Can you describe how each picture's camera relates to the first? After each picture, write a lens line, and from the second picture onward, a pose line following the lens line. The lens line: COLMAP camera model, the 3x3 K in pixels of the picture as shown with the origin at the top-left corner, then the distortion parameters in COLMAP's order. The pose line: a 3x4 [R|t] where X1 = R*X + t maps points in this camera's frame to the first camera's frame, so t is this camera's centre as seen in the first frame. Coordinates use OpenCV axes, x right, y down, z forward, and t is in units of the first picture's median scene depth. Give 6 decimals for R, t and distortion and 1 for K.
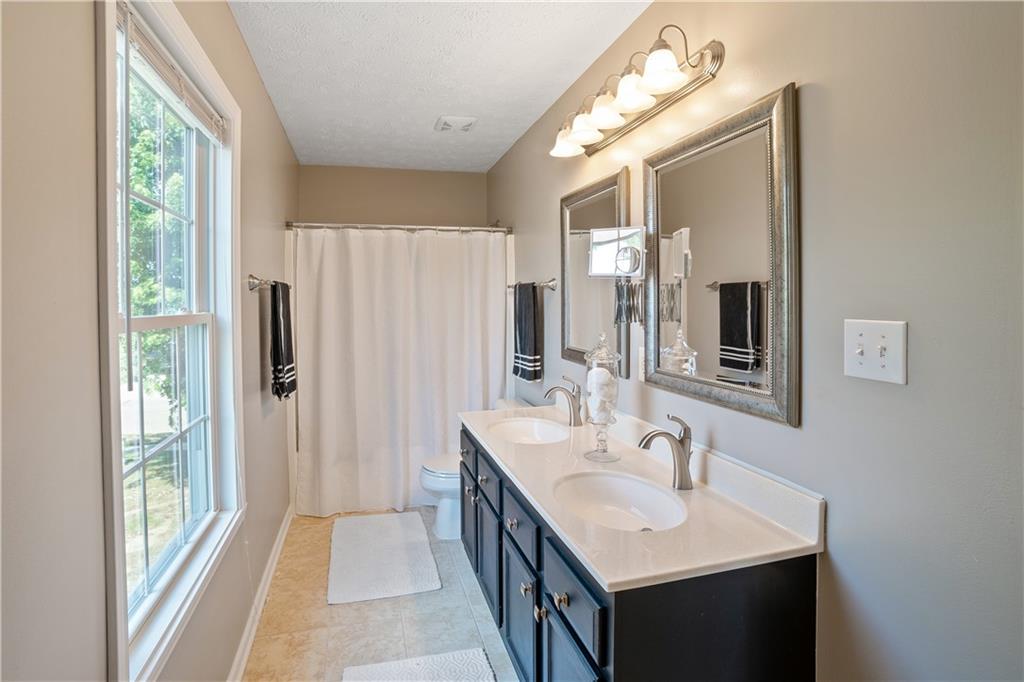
lens RADIAL K [[458.0, 0, 511.9], [0, 458.0, 303.9], [0, 0, 1]] dist [-0.031666, 0.000159]
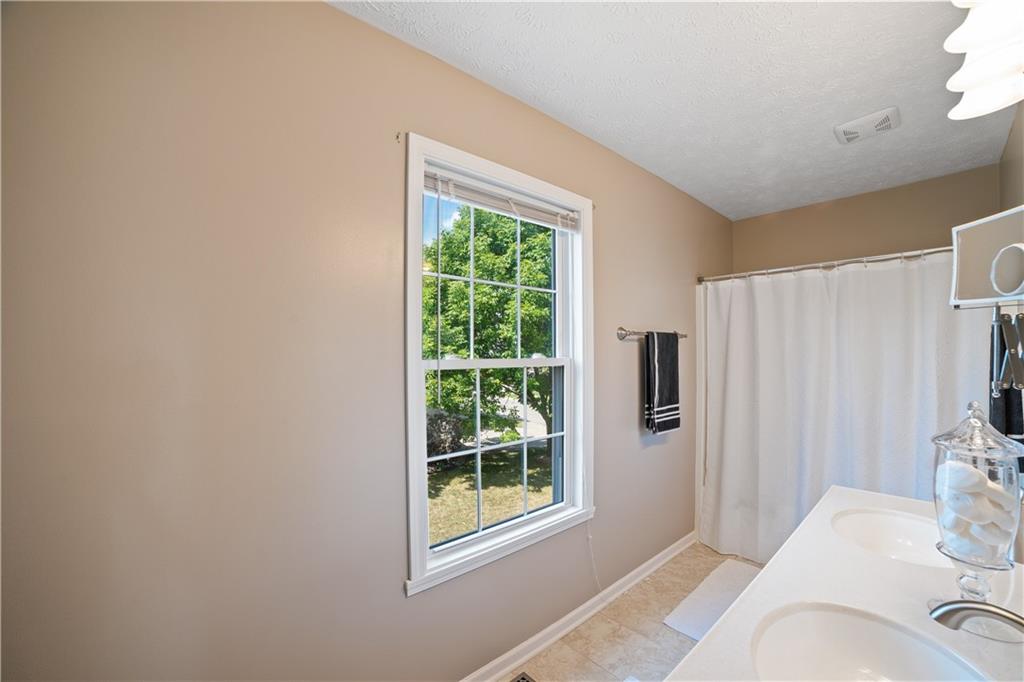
lens RADIAL K [[414.6, 0, 504.9], [0, 414.6, 346.4], [0, 0, 1]] dist [-0.098327, 0.038099]
pose [[0.478841, -0.002306, -0.877899, 0.160593], [-0.007198, 0.999953, -0.006553, -0.001430], [0.877872, 0.009457, 0.478801, 0.114481]]
